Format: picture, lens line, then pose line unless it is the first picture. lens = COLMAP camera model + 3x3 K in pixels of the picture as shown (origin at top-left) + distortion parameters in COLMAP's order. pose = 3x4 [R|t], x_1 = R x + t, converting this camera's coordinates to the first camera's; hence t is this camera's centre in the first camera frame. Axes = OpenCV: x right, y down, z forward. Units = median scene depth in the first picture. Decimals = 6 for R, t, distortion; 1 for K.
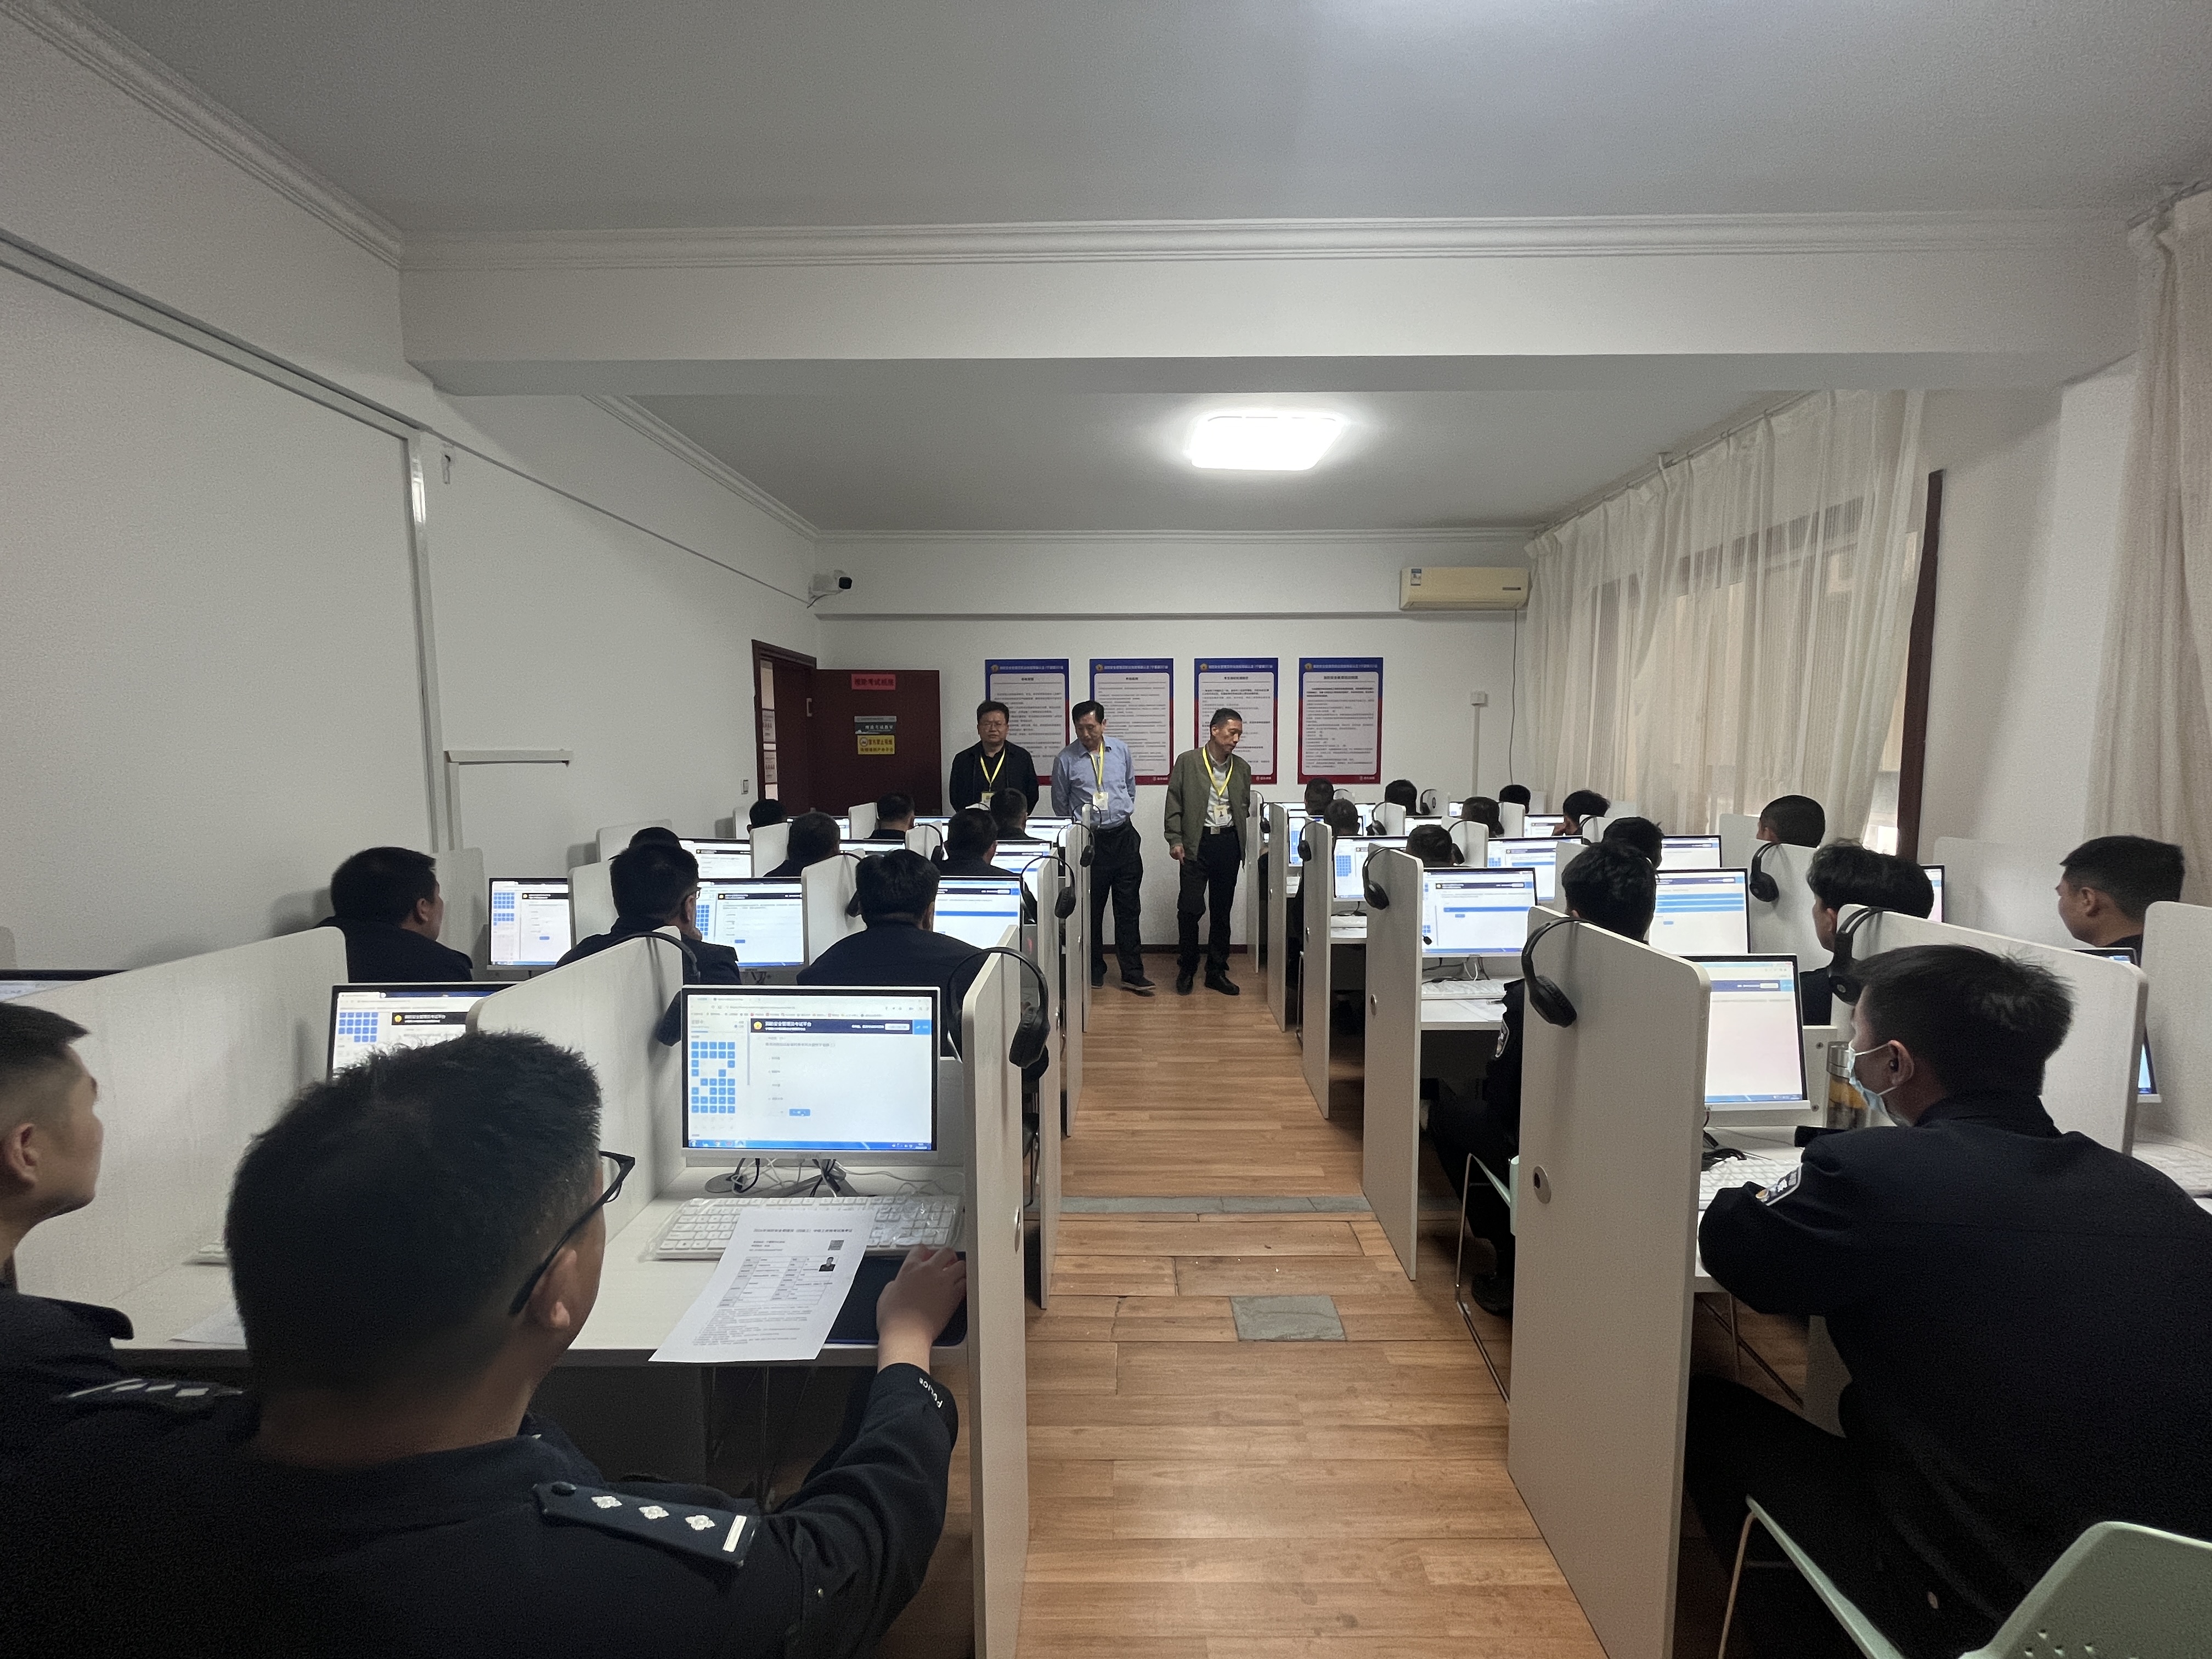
lens RADIAL K [[890.9, 0, 1109.2], [0, 890.9, 829.6], [0, 0, 1]] dist [-0.000318, -0.000071]
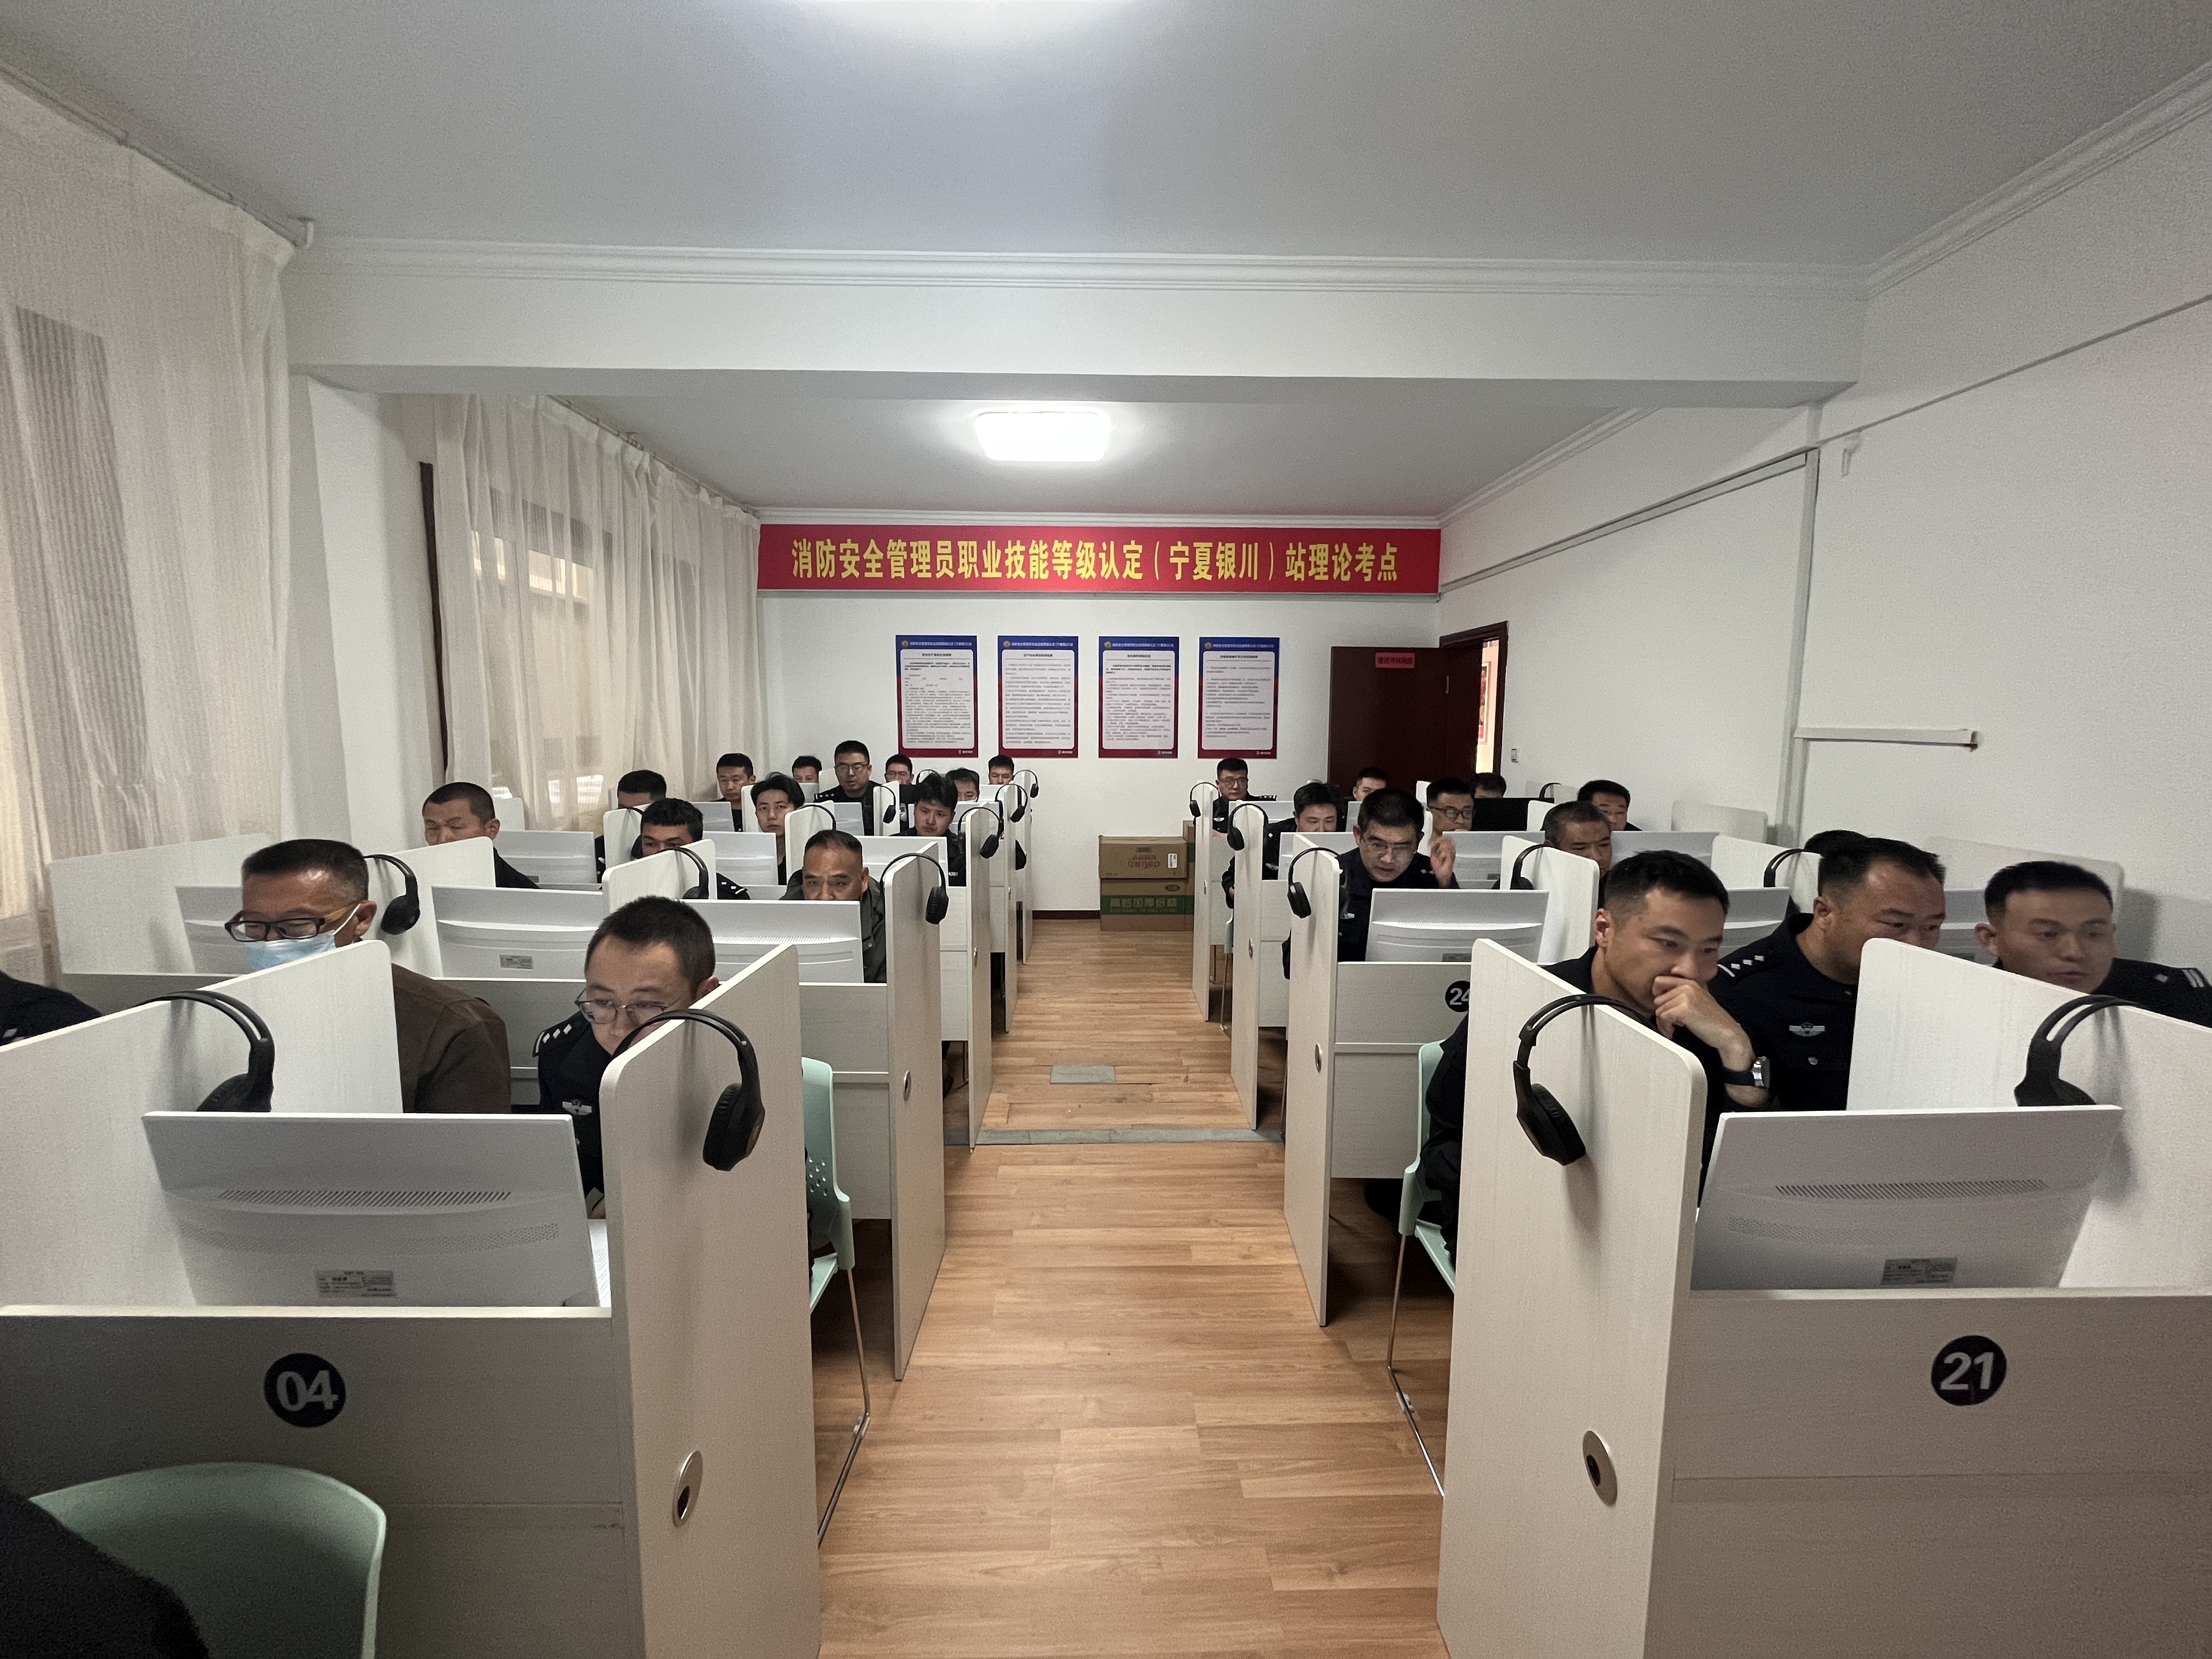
lens RADIAL K [[890.9, 0, 1108.5], [0, 890.9, 825.6], [0, 0, 1]] dist [-0.000318, -0.000071]
pose [[-0.999377, -0.000724, -0.035287, 0.154714], [-0.007855, 0.979282, 0.202350, -0.168641], [0.034409, 0.202501, -0.978677, 1.845416]]
